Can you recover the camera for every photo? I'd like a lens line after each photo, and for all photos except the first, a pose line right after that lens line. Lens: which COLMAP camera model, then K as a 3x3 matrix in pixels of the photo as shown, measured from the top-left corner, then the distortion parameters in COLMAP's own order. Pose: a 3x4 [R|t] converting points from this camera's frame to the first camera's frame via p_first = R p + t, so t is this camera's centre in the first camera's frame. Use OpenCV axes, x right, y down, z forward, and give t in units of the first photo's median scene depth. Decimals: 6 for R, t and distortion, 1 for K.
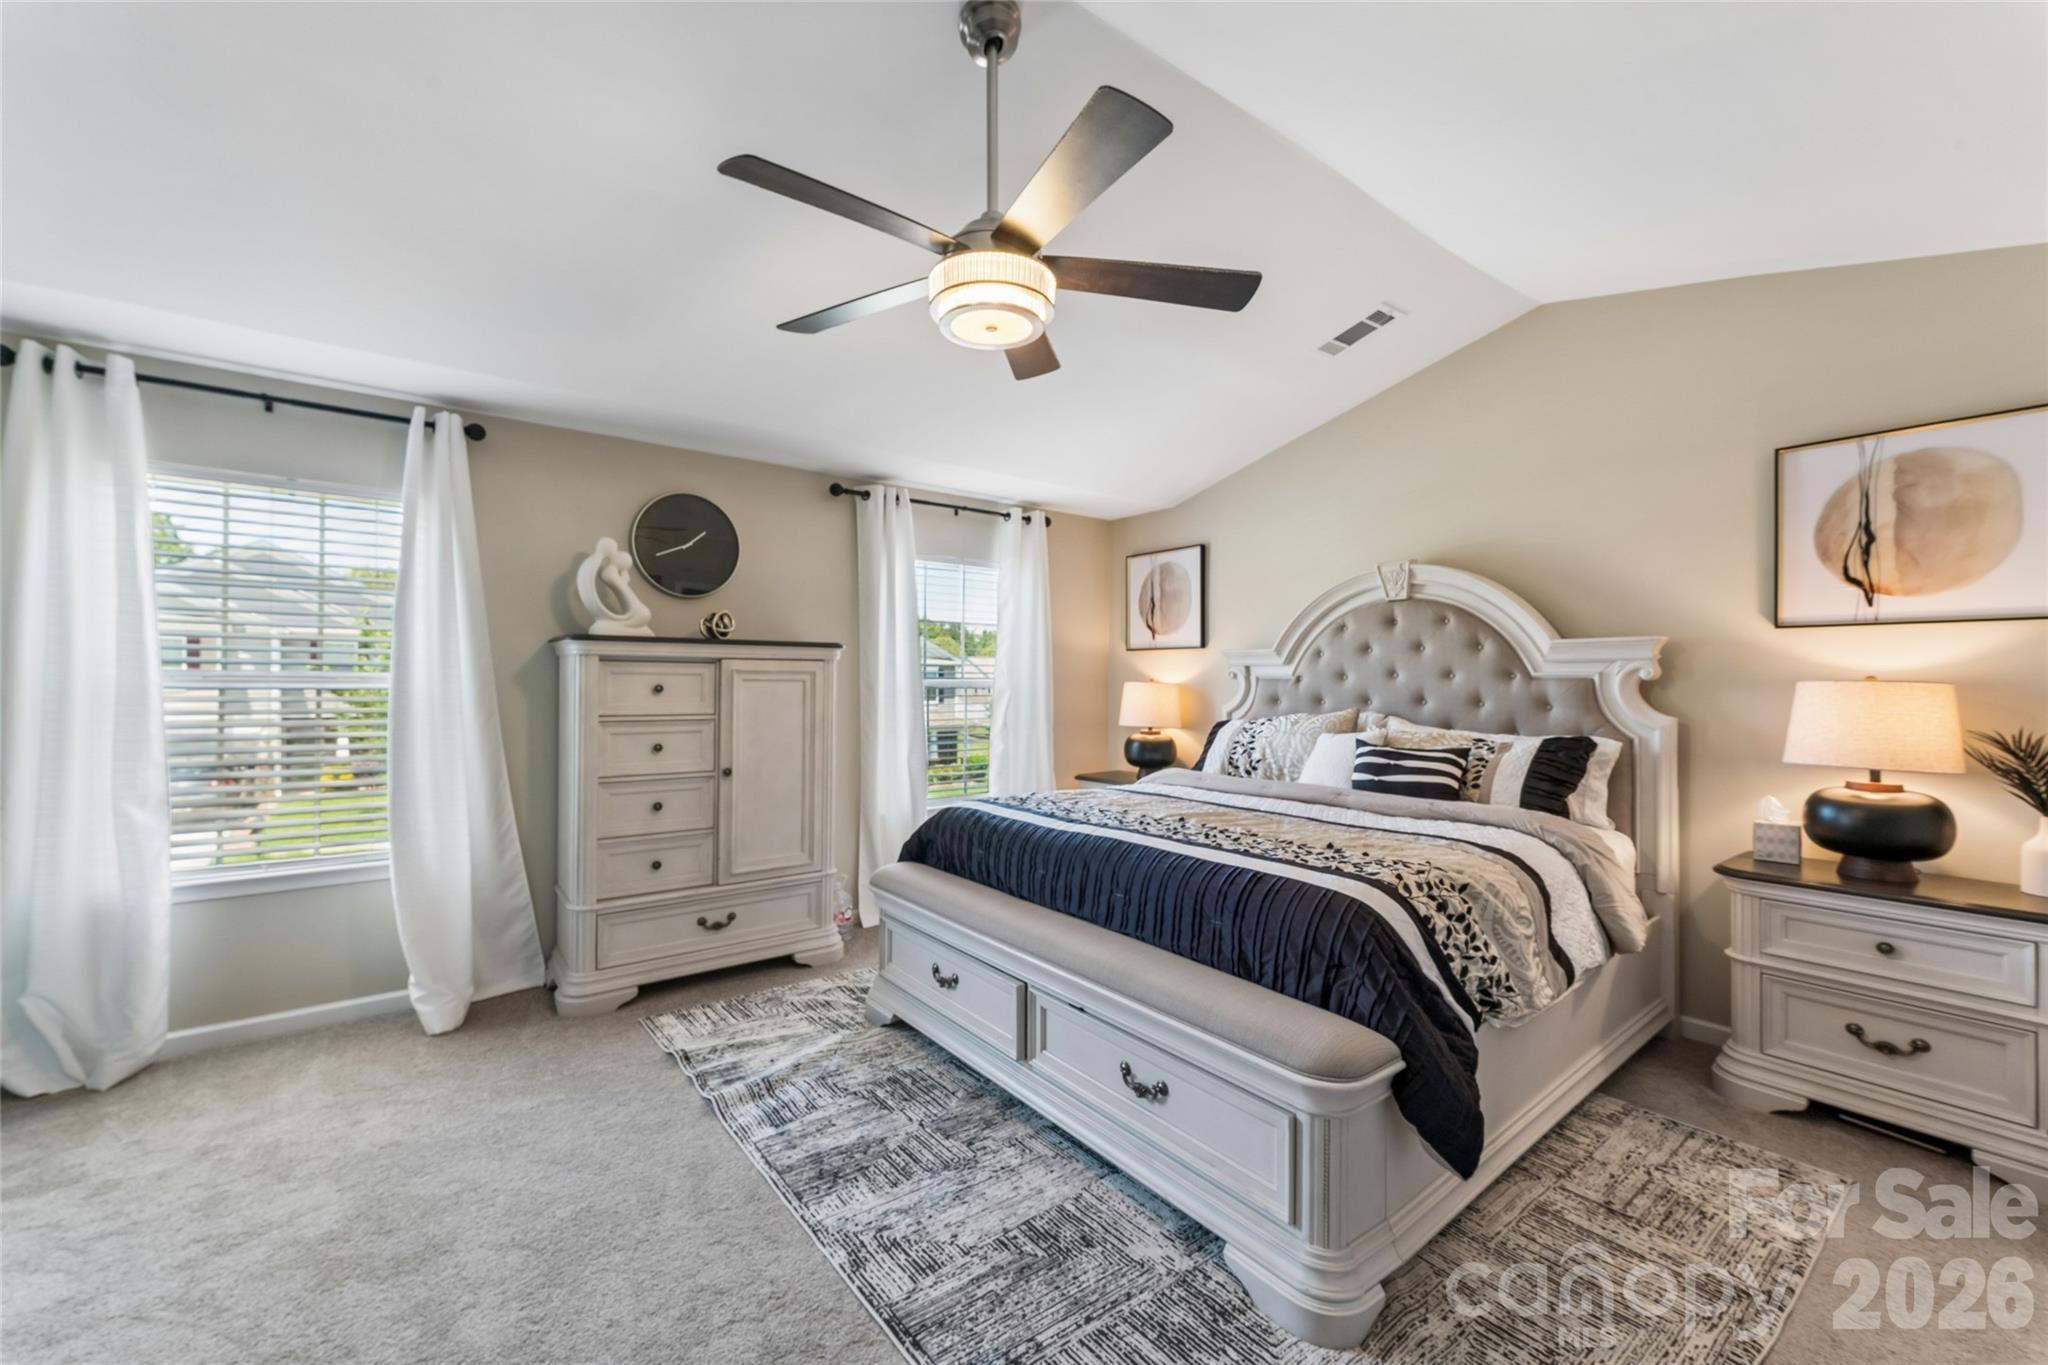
lens RADIAL K [[825.6, 0, 1031.3], [0, 825.6, 684.9], [0, 0, 1]] dist [0.003533, -0.000121]
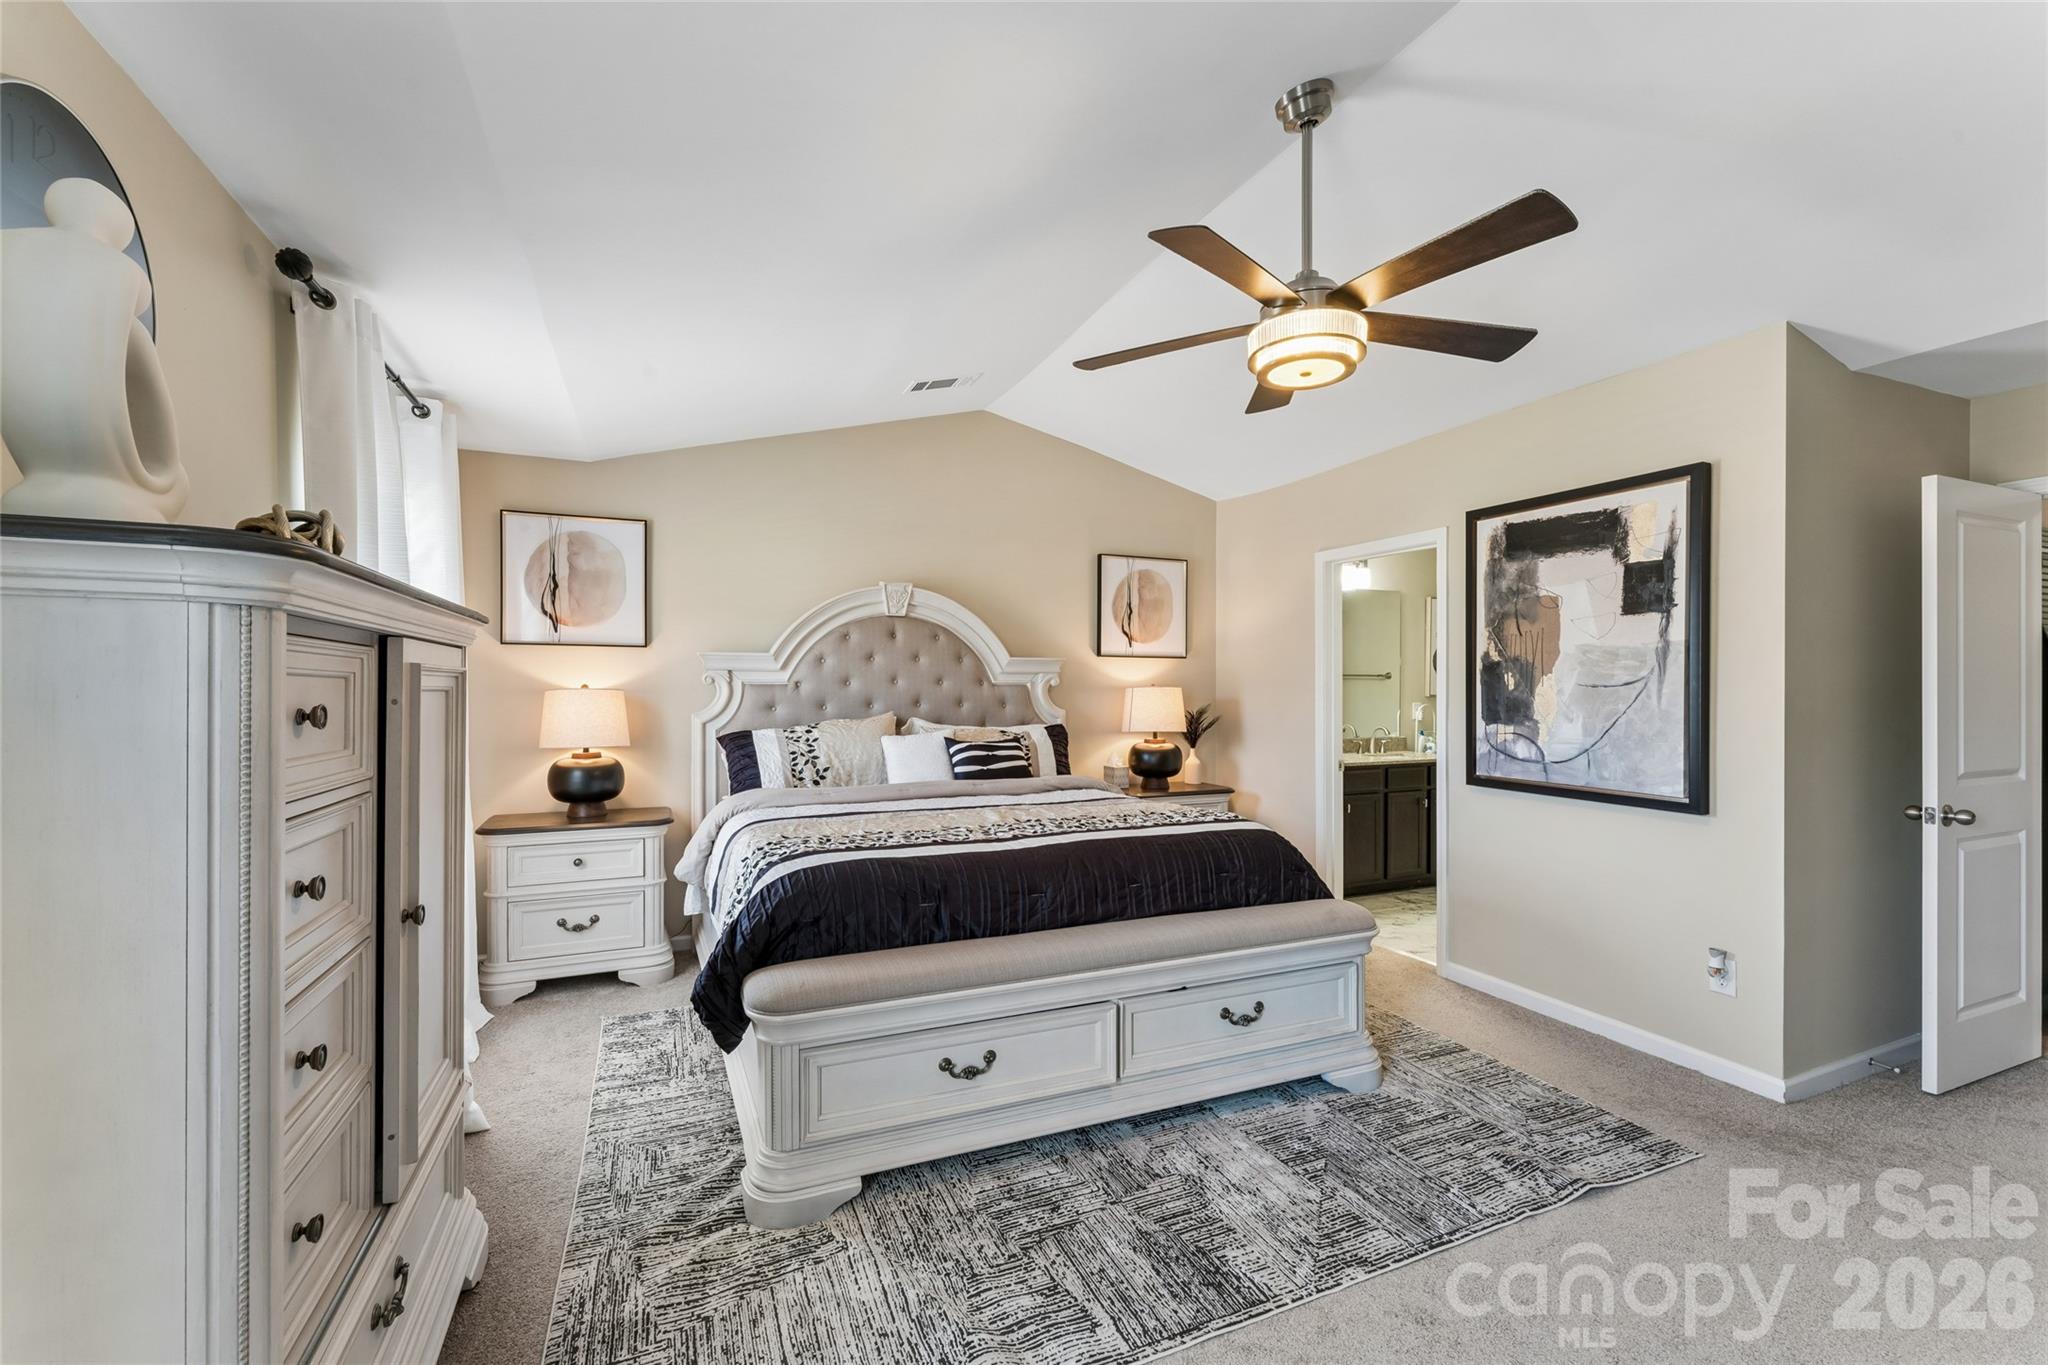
lens RADIAL K [[825.6, 0, 1025.5], [0, 825.6, 679.9], [0, 0, 1]] dist [0.003533, -0.000121]
pose [[0.247552, 0.014137, 0.968771, -0.623016], [0.008859, 0.999819, -0.016853, 0.006304], [-0.968834, 0.012754, 0.247382, 0.551591]]
